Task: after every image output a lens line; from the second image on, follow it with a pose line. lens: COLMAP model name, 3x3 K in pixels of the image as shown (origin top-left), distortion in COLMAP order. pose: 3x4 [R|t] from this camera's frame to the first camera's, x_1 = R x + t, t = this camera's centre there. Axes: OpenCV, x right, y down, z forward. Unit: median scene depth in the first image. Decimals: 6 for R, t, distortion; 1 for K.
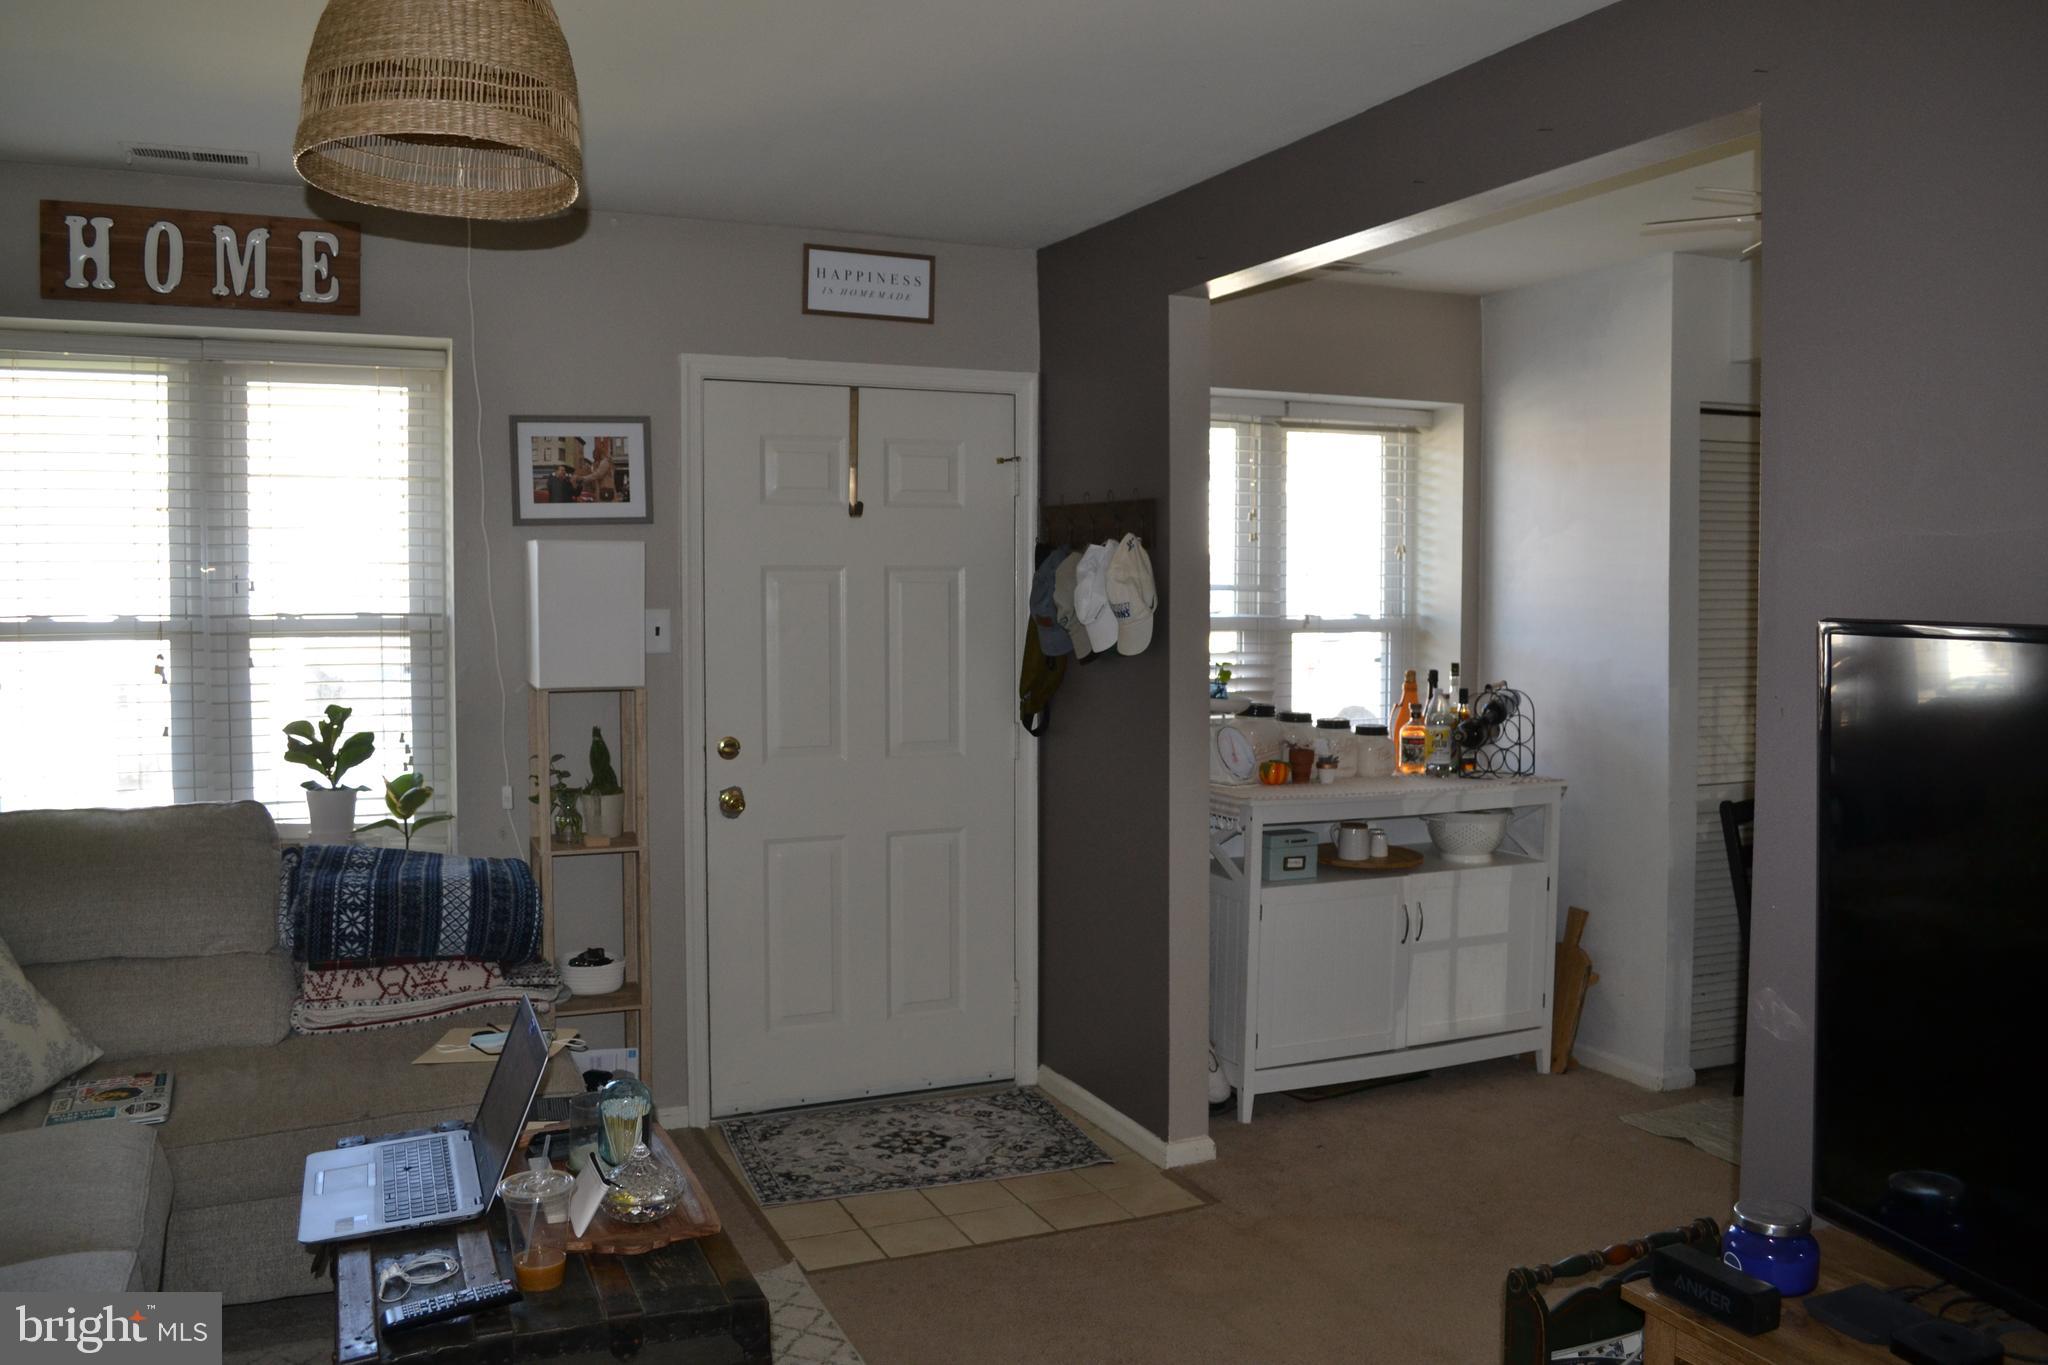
lens RADIAL K [[1622.7, 0, 1024.0], [0, 1622.7, 682.5], [0, 0, 1]] dist [-0.072189, -0.003185]
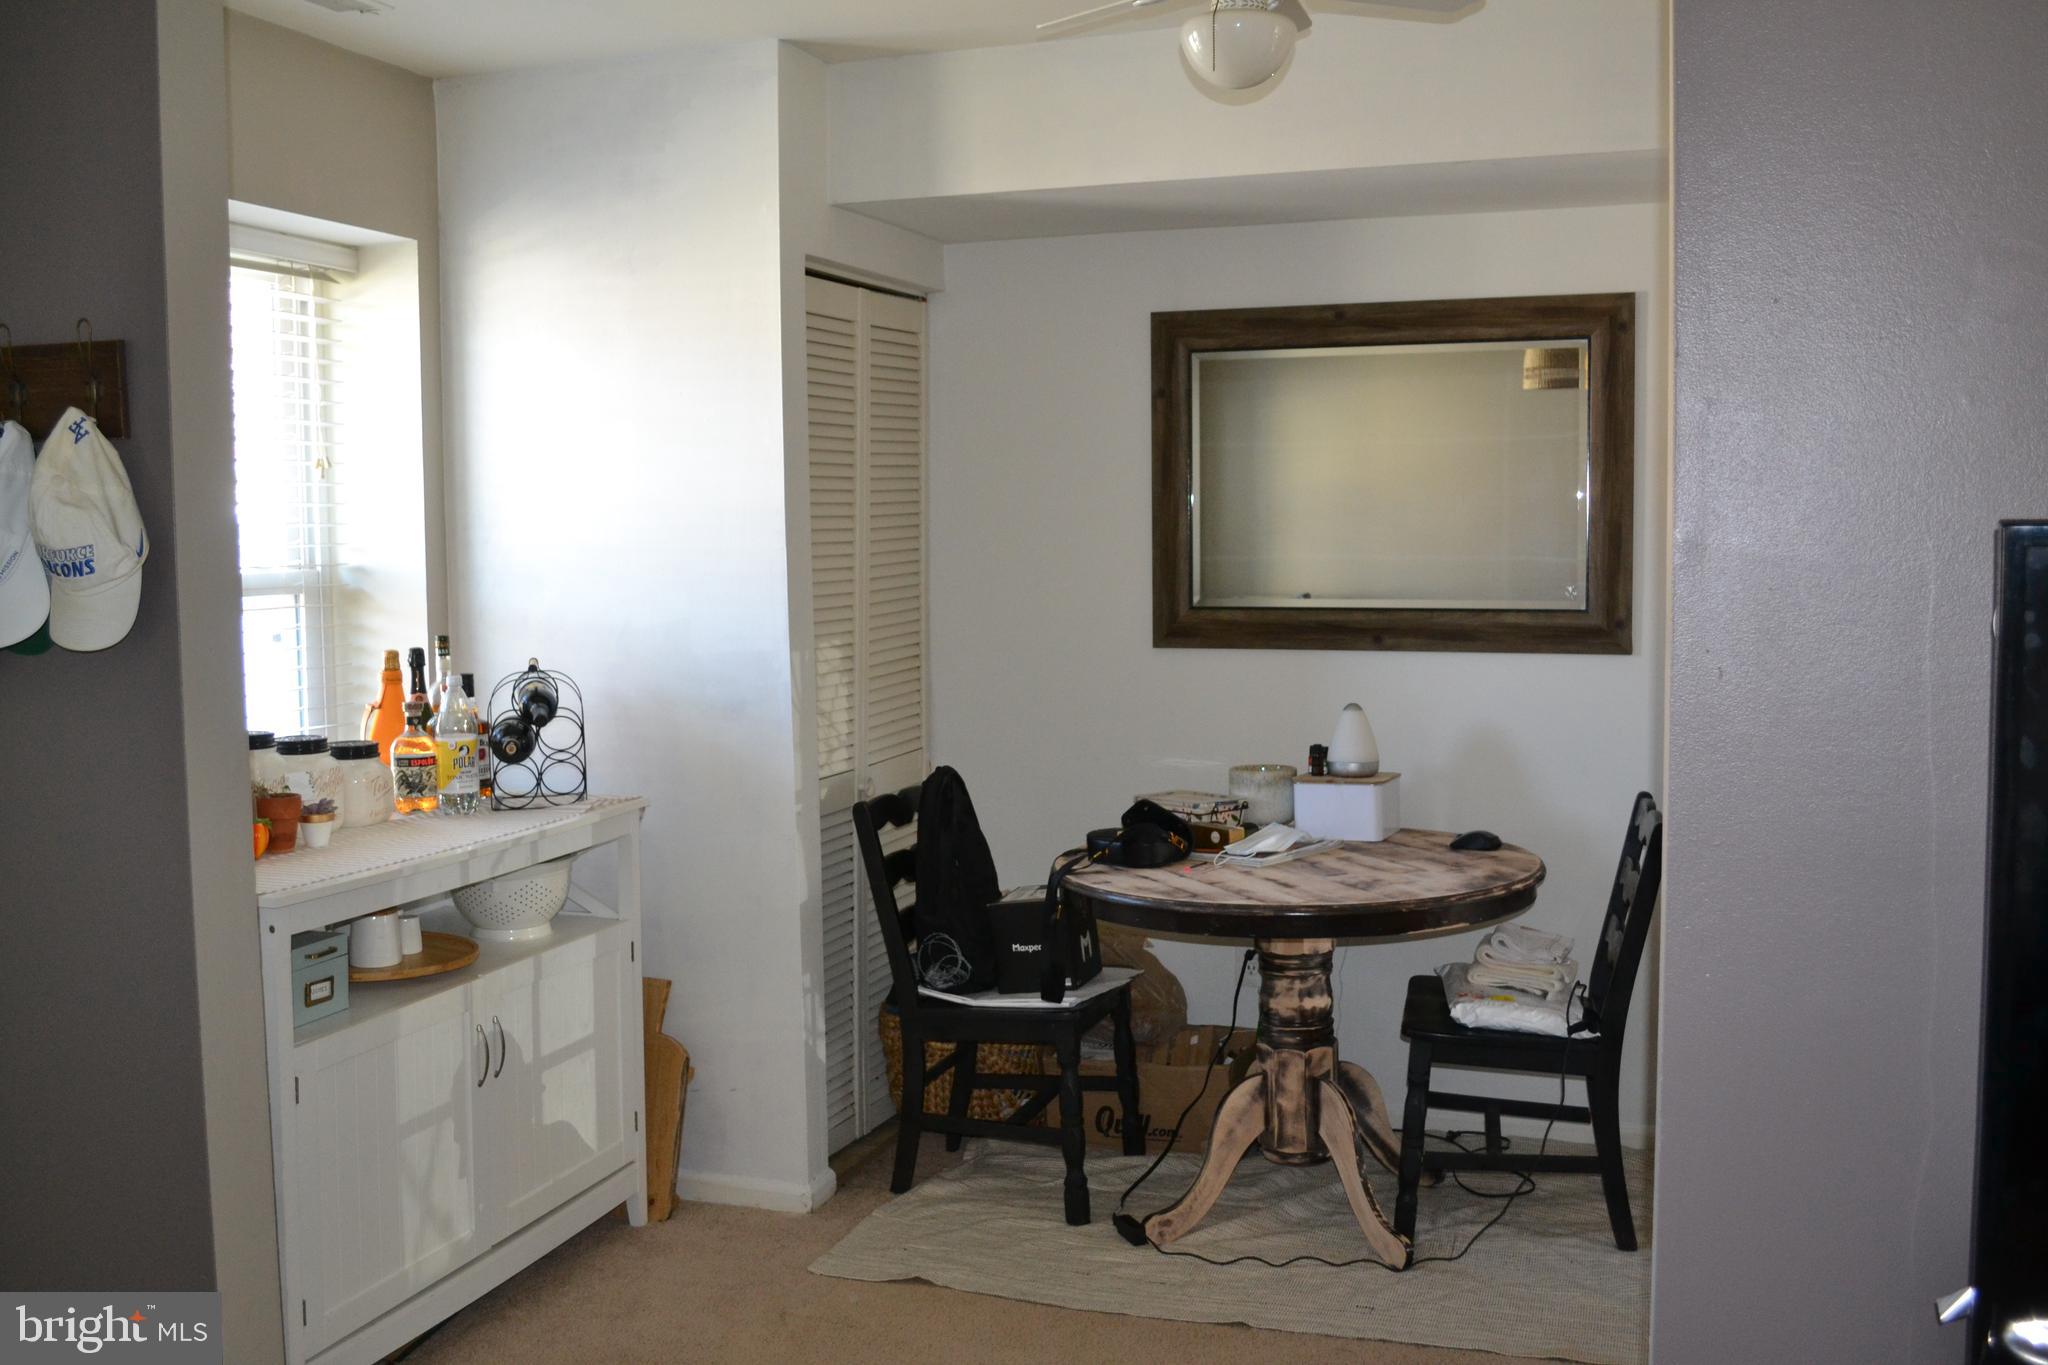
lens RADIAL K [[1886.6, 0, 1024.0], [0, 1886.6, 682.5], [0, 0, 1]] dist [-0.032841, -0.006540]
pose [[0.687452, -0.064781, 0.723335, -0.130798], [0.051079, 0.997860, 0.040822, -0.013229], [-0.724431, 0.008884, 0.689290, 0.325059]]
